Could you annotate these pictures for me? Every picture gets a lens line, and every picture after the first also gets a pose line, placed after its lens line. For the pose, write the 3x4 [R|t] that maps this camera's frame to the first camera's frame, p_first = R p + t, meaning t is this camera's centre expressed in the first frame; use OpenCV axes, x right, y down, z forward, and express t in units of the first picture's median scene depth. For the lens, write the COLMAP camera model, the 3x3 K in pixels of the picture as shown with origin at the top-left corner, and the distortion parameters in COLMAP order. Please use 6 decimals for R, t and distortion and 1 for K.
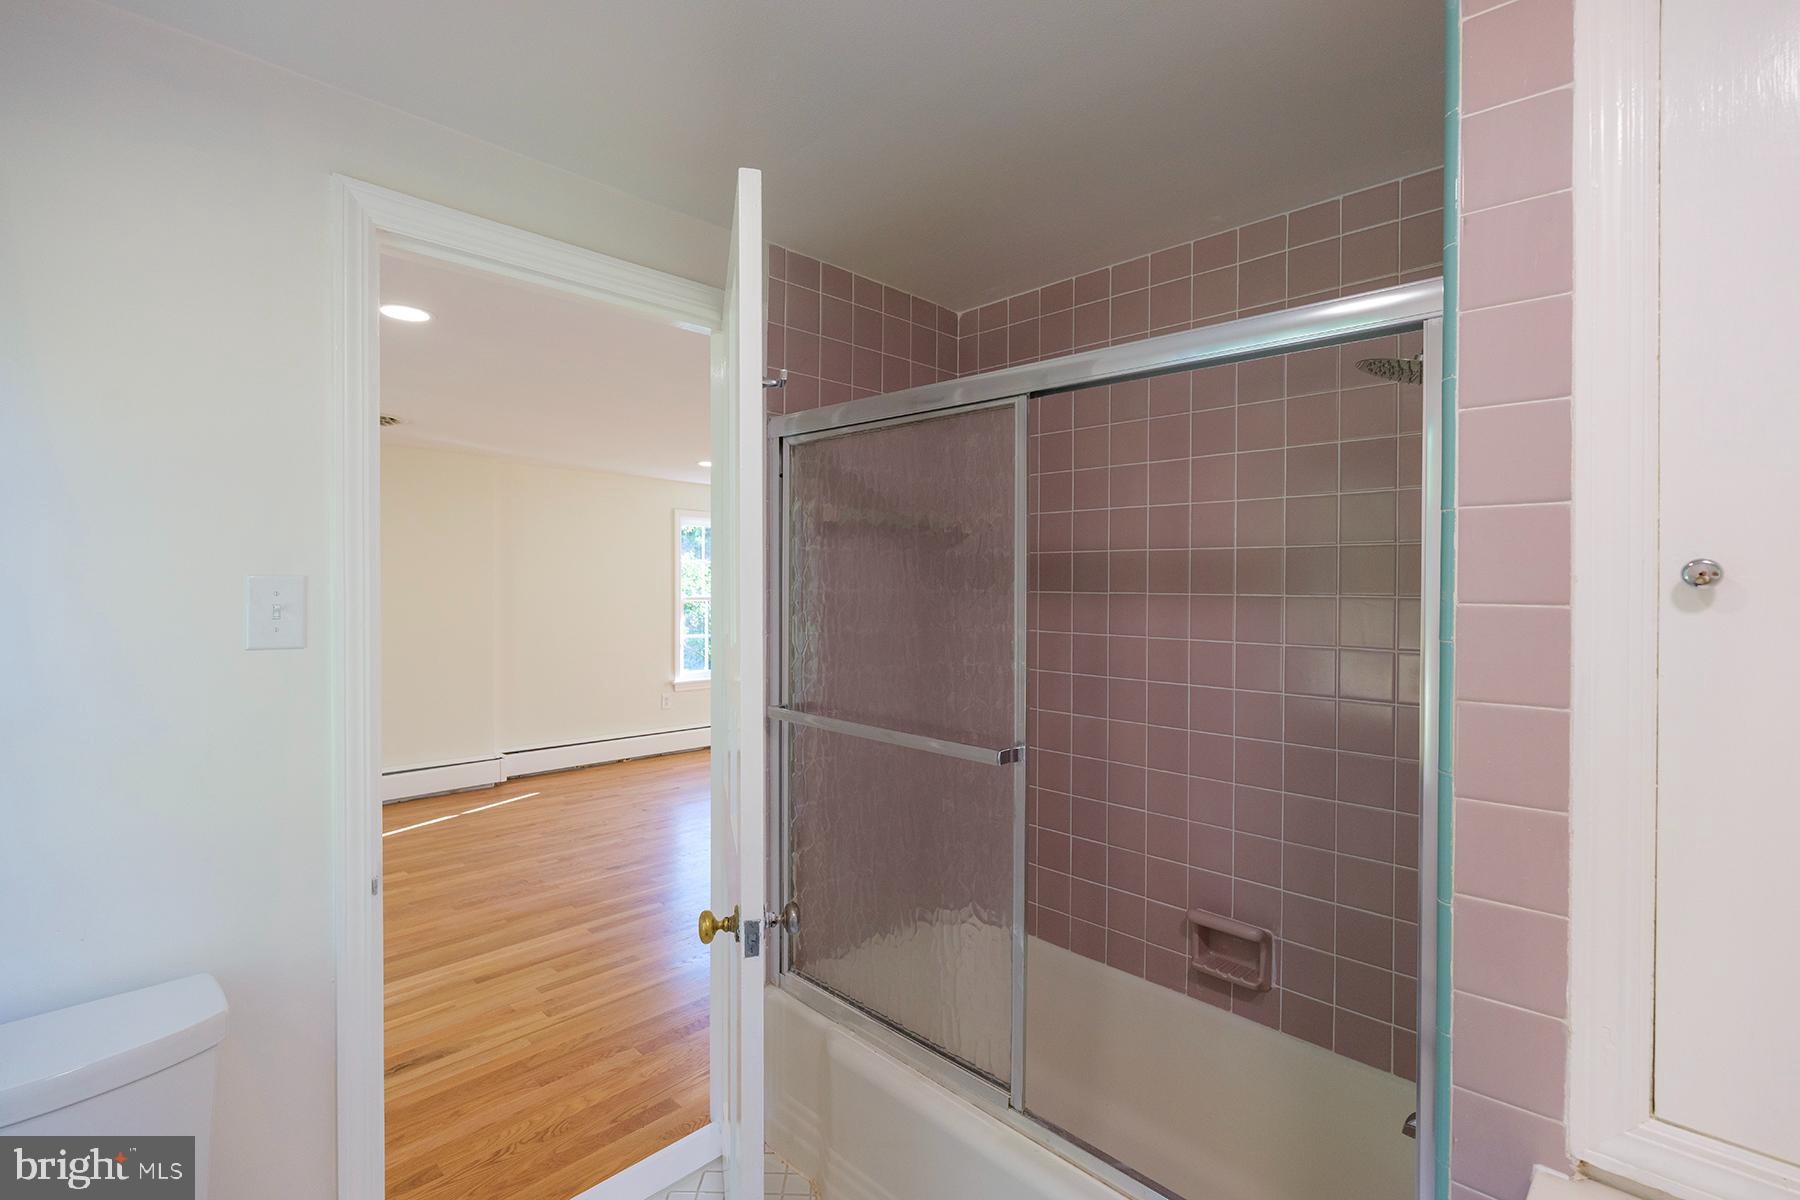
lens RADIAL K [[818.7, 0, 897.9], [0, 818.7, 598.3], [0, 0, 1]] dist [0.004081, 0.001268]
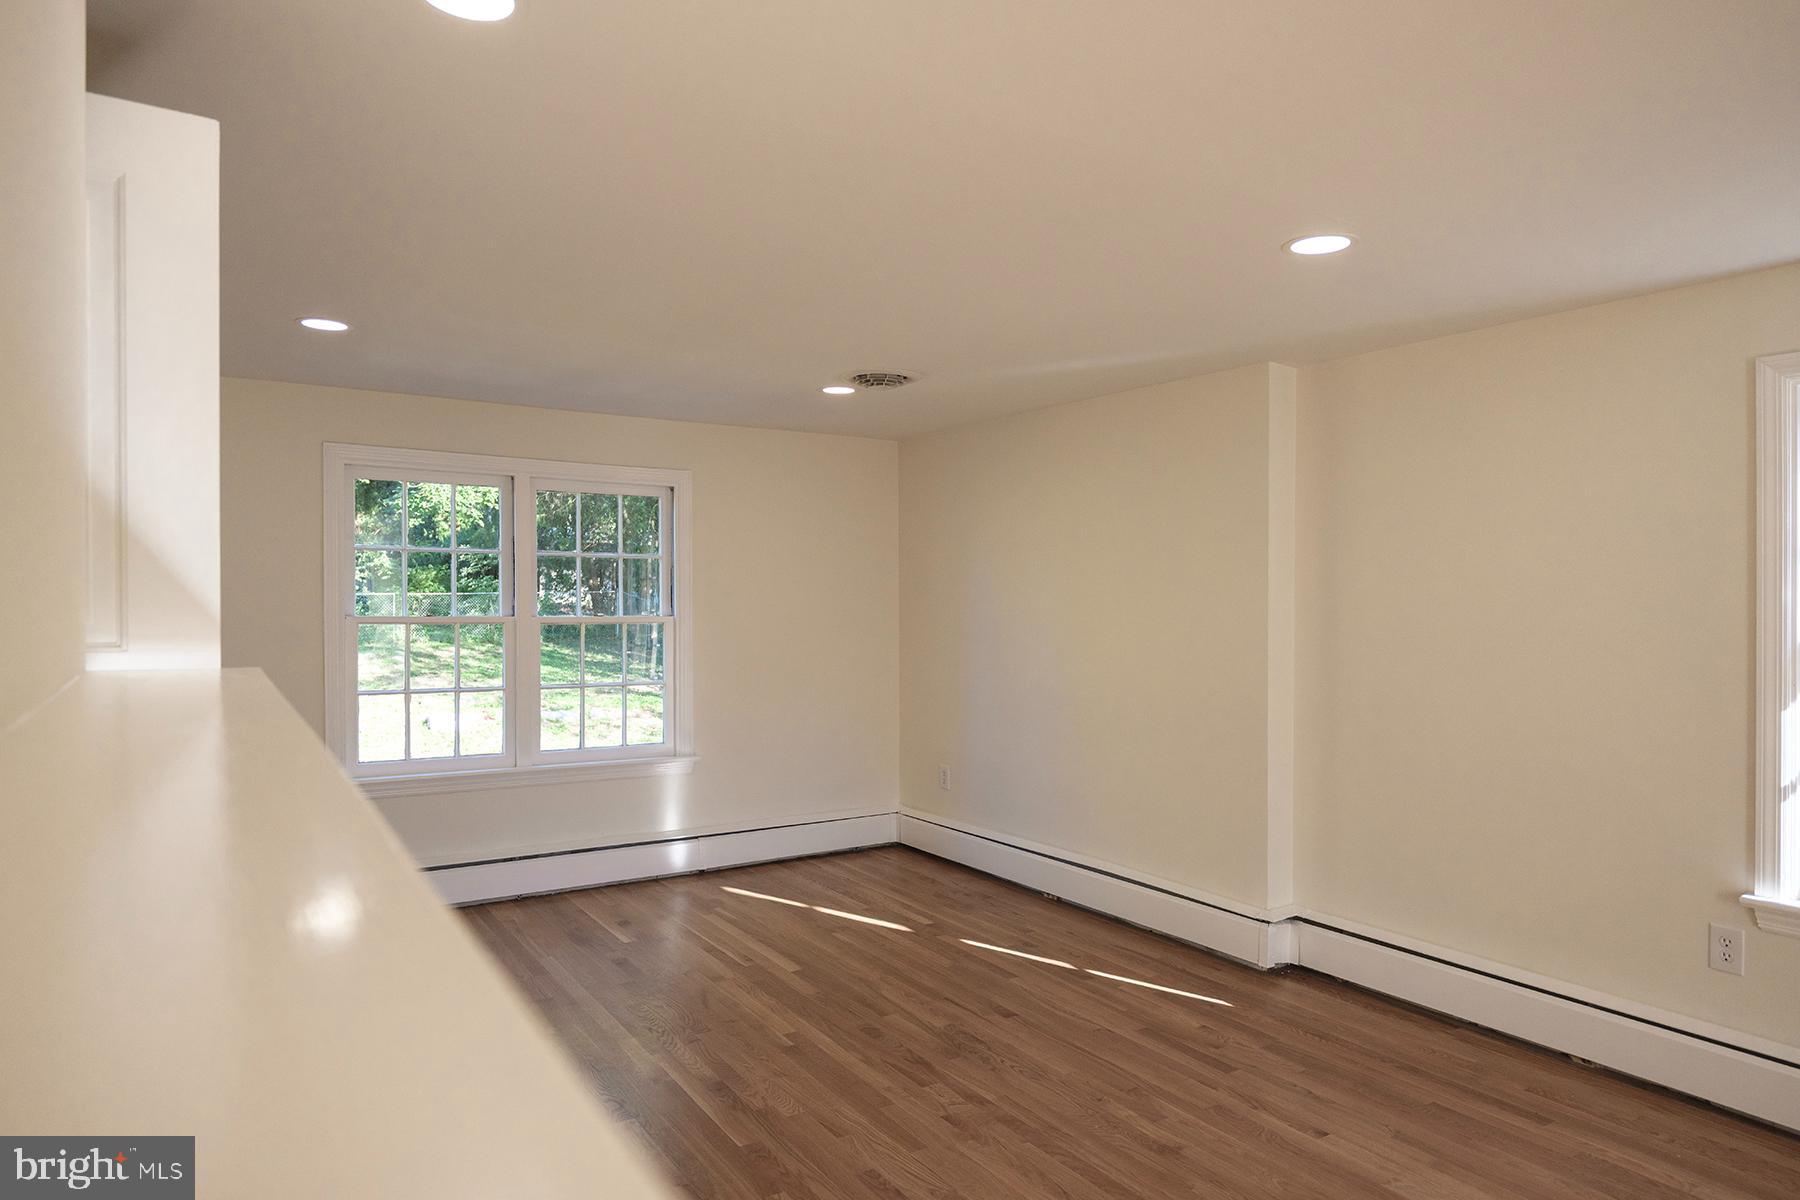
lens RADIAL K [[1104.0, 0, 896.6], [0, 1104.0, 602.9], [0, 0, 1]] dist [0.002128, 0.000491]
pose [[-0.242646, -0.001277, -0.970114, 0.345713], [-0.011497, 0.999933, 0.001560, -0.013748], [0.970047, 0.011532, -0.242644, 1.188407]]
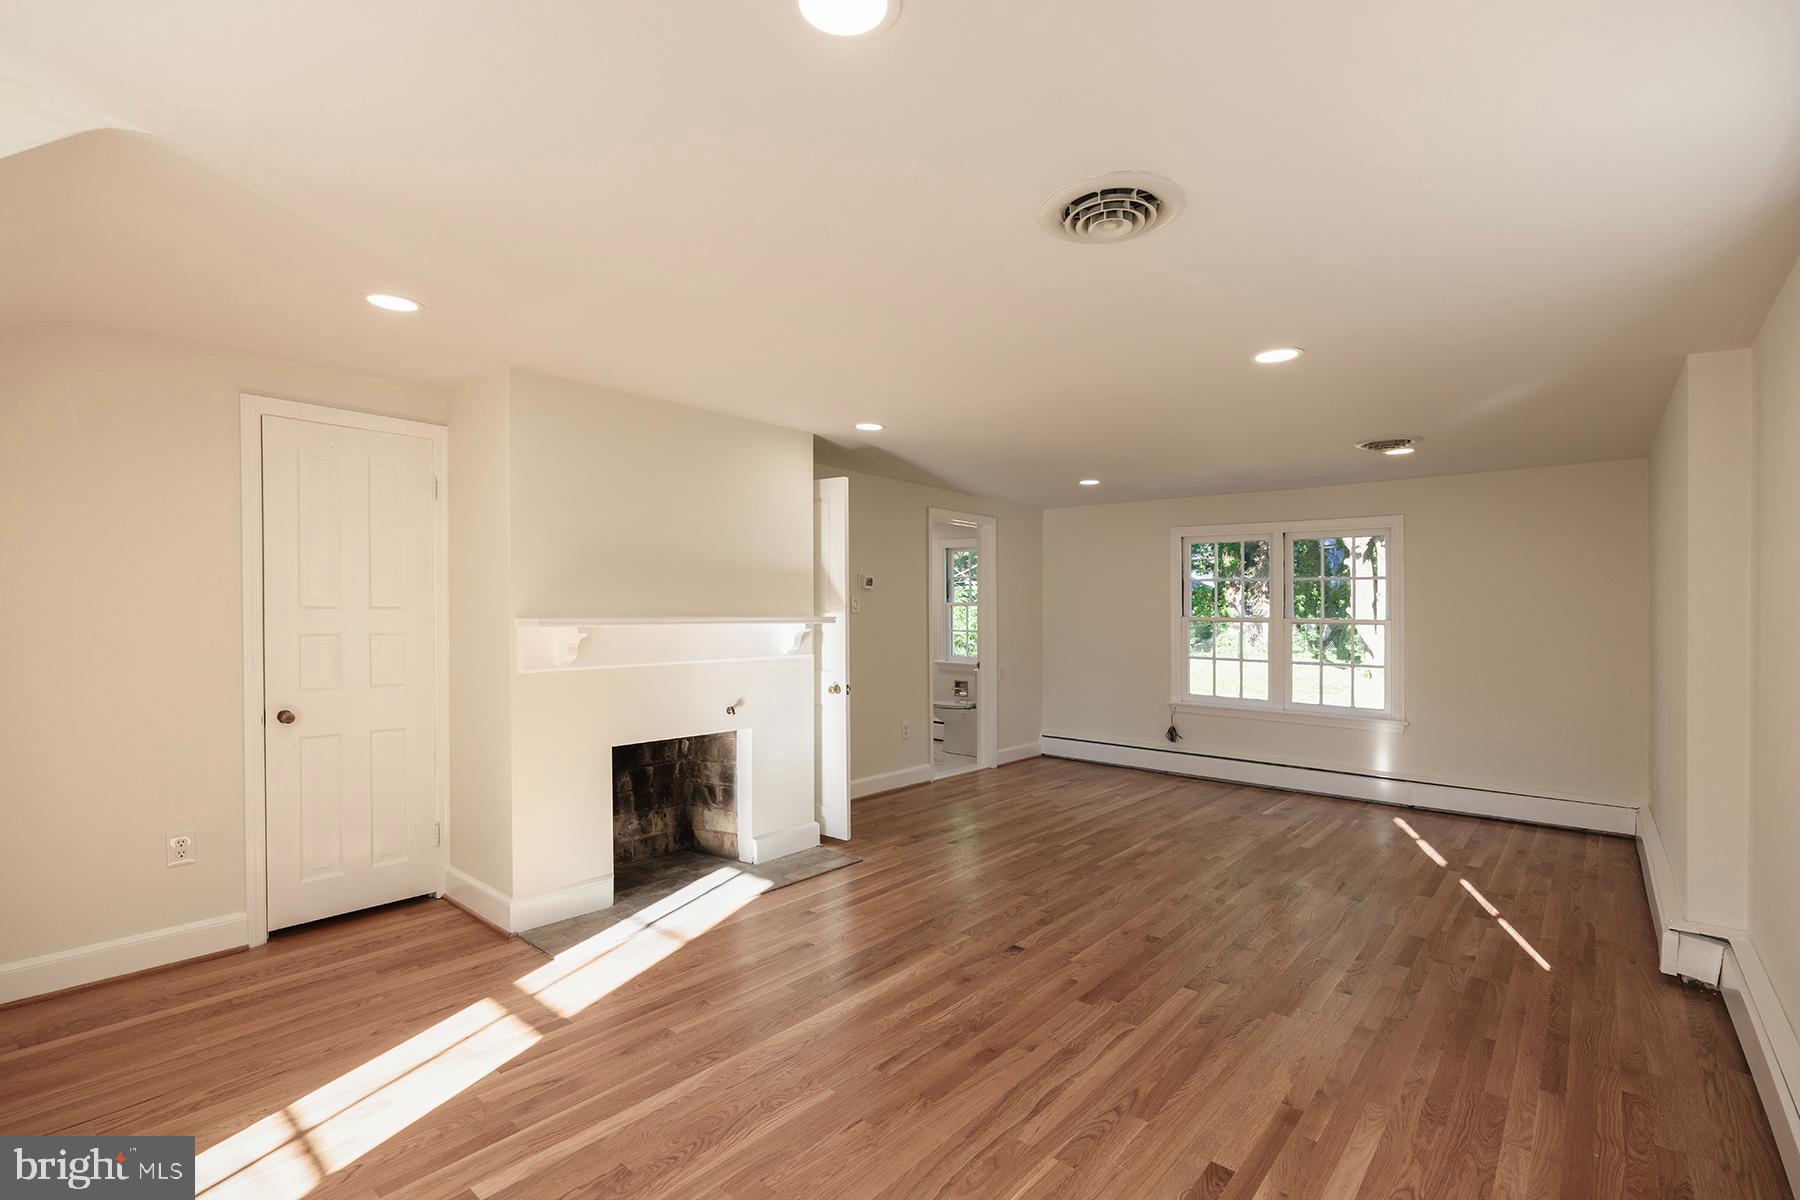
lens RADIAL K [[818.7, 0, 891.1], [0, 818.7, 605.4], [0, 0, 1]] dist [0.004081, 0.001268]
pose [[-0.998338, -0.013948, -0.055919, 0.063663], [-0.014174, 0.999893, 0.003656, -0.010863], [0.055862, 0.004442, -0.998429, 1.906712]]
